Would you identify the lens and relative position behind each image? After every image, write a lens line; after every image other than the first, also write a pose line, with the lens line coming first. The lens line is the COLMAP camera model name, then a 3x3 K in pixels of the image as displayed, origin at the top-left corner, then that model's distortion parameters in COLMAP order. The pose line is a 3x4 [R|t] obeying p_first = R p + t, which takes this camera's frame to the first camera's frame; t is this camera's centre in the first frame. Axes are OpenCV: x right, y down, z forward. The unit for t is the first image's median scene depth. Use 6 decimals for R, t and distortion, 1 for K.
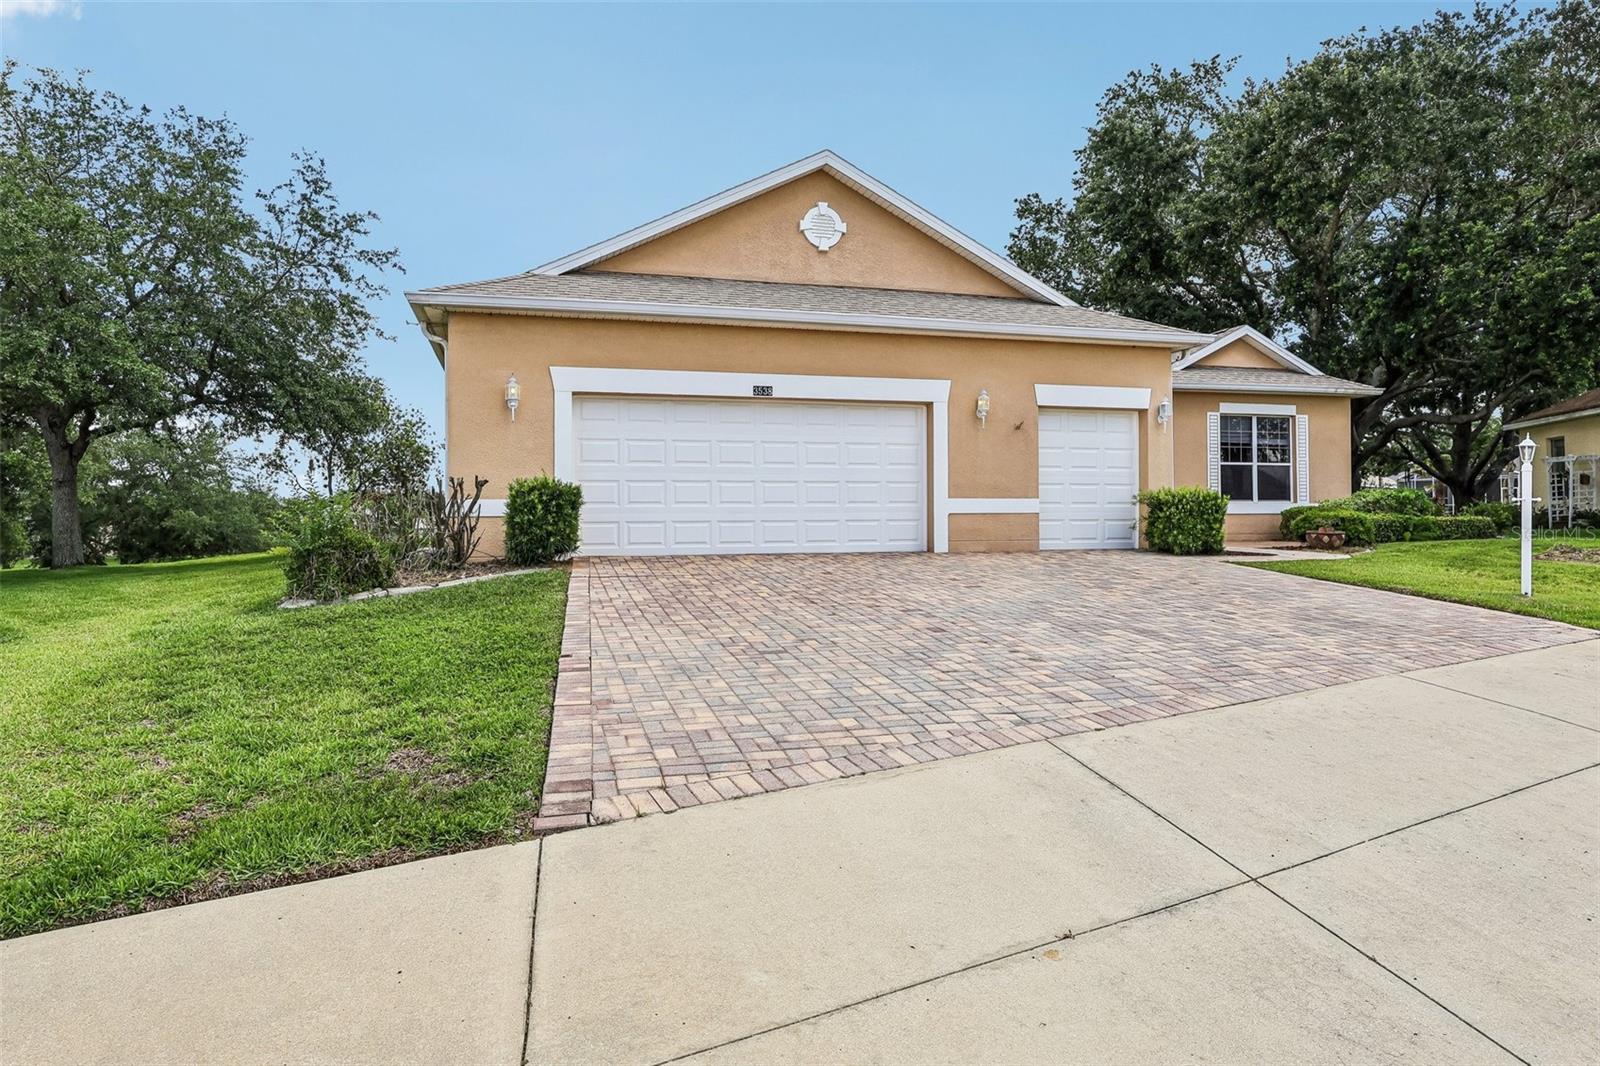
lens RADIAL K [[933.4, 0, 805.3], [0, 933.4, 522.8], [0, 0, 1]] dist [-0.001333, -0.000154]
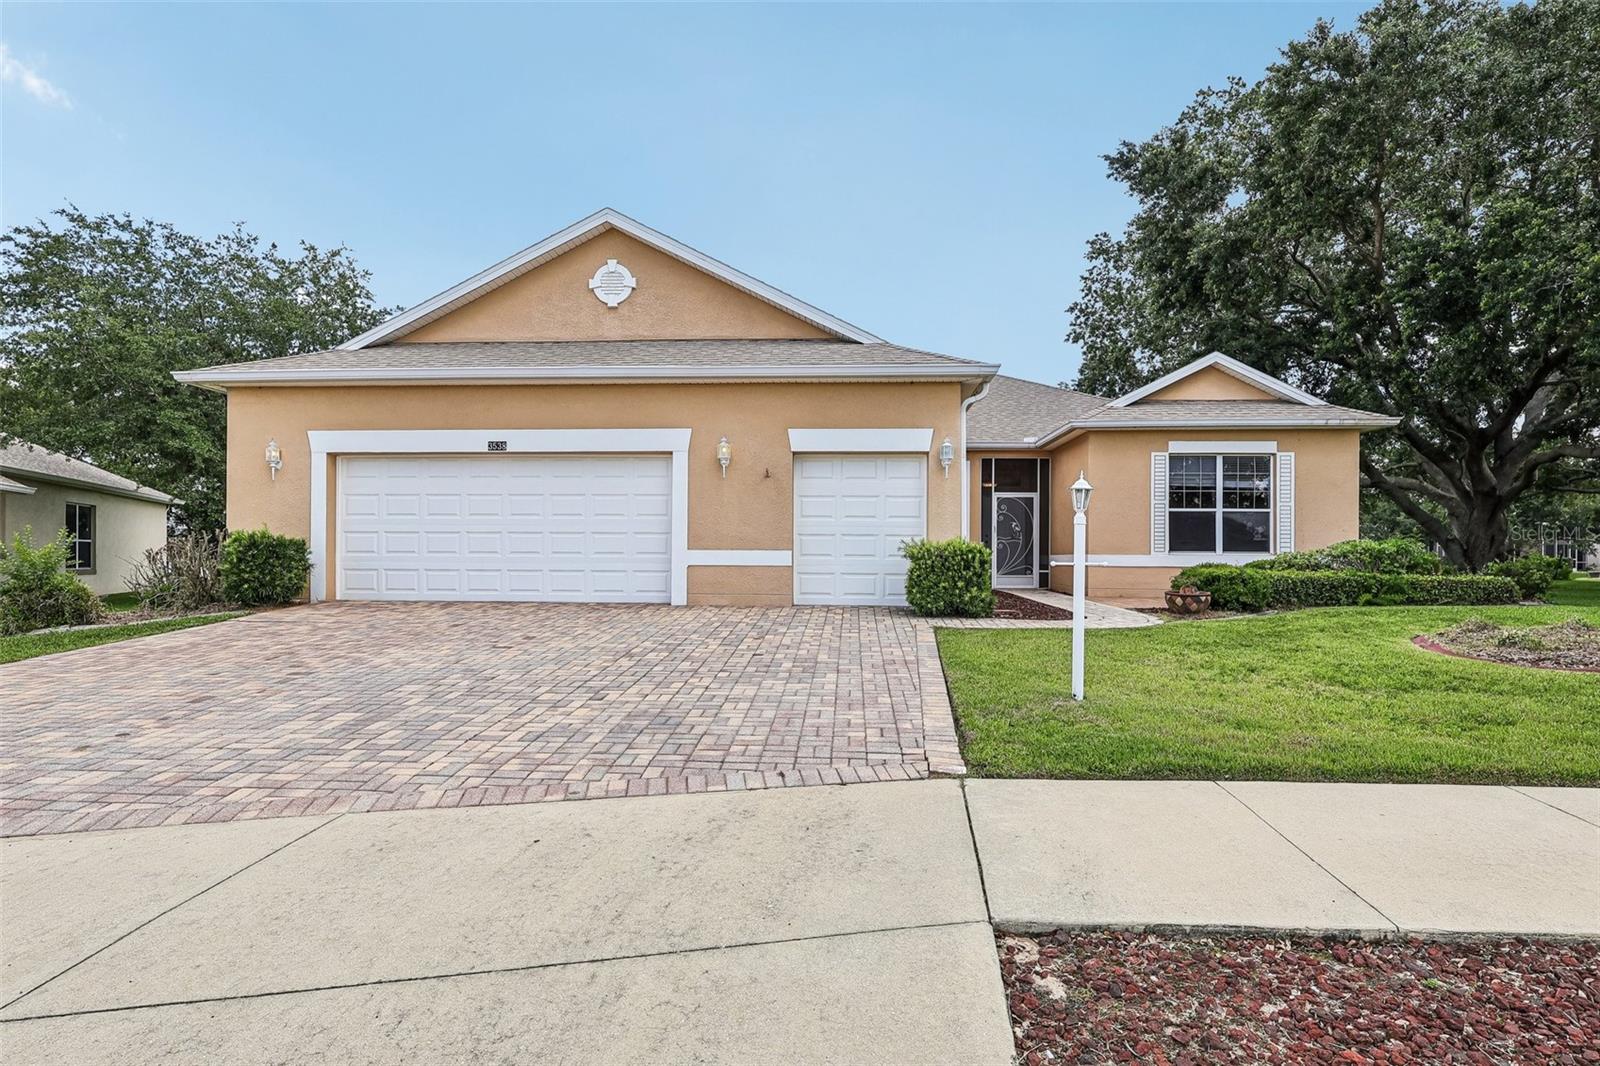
lens RADIAL K [[804.7, 0, 827.0], [0, 804.7, 561.0], [0, 0, 1]] dist [-0.001593, 0.002077]
pose [[0.947233, 0.012742, -0.320291, 0.526082], [-0.012640, 0.999917, 0.002396, -0.017517], [0.320295, 0.001779, 0.947316, 0.237949]]
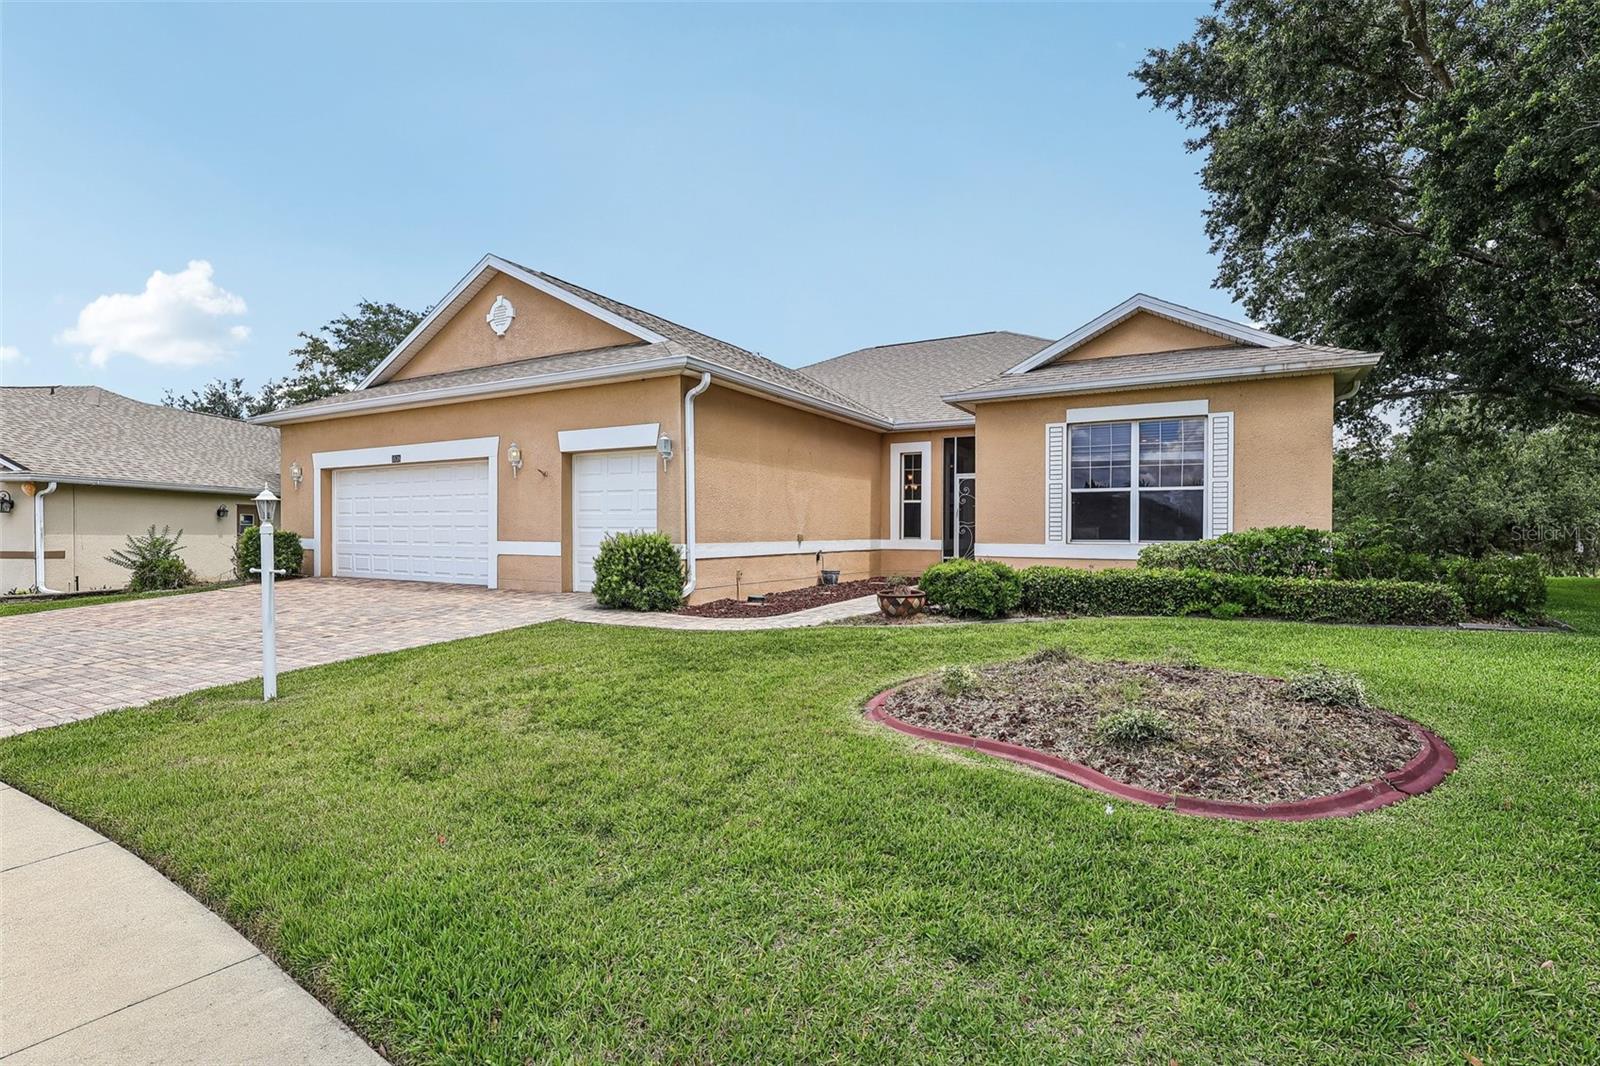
lens RADIAL K [[759.9, 0, 805.9], [0, 759.9, 536.4], [0, 0, 1]] dist [-0.004430, 0.000935]
pose [[0.702022, 0.013497, -0.712027, 1.004824], [-0.010517, 0.999908, 0.008584, -0.041246], [0.712077, 0.001462, 0.702099, 0.584734]]
